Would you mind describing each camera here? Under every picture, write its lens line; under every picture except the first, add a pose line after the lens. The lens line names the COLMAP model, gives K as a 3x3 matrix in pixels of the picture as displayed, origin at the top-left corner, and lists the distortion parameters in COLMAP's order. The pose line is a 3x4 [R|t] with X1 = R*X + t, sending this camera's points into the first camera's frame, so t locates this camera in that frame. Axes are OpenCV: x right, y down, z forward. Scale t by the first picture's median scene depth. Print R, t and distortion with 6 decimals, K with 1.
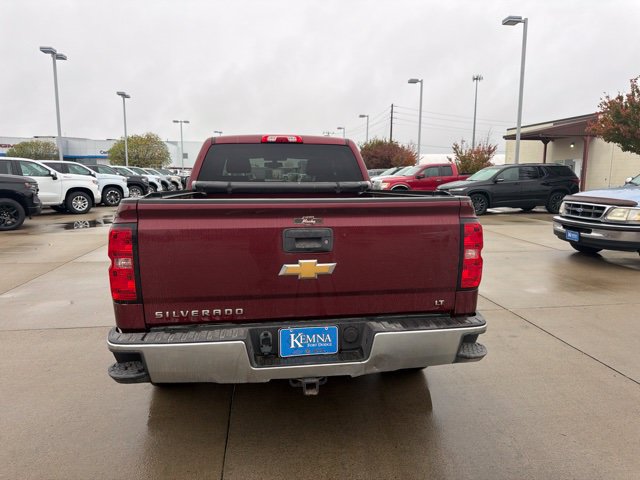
lens RADIAL K [[452.6, 0, 325.2], [0, 452.6, 245.1], [0, 0, 1]] dist [0.065424, -0.079482]
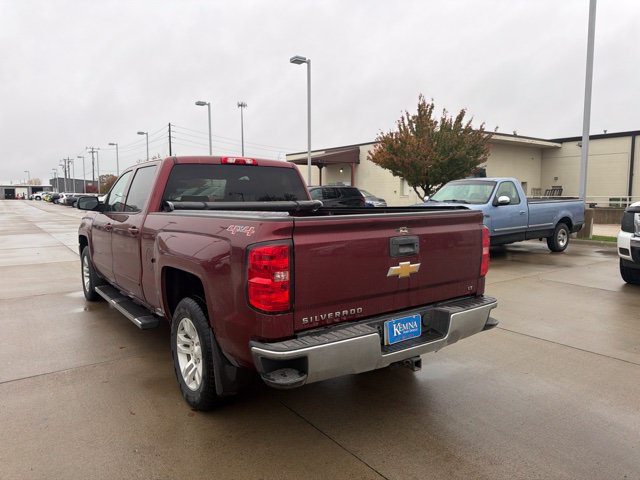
lens RADIAL K [[452.6, 0, 314.6], [0, 452.6, 243.8], [0, 0, 1]] dist [0.065424, -0.079482]
pose [[0.889781, -0.052779, 0.453325, -0.507447], [0.073886, 0.996846, -0.028963, 0.000256], [-0.450366, 0.059266, 0.890875, 0.000257]]
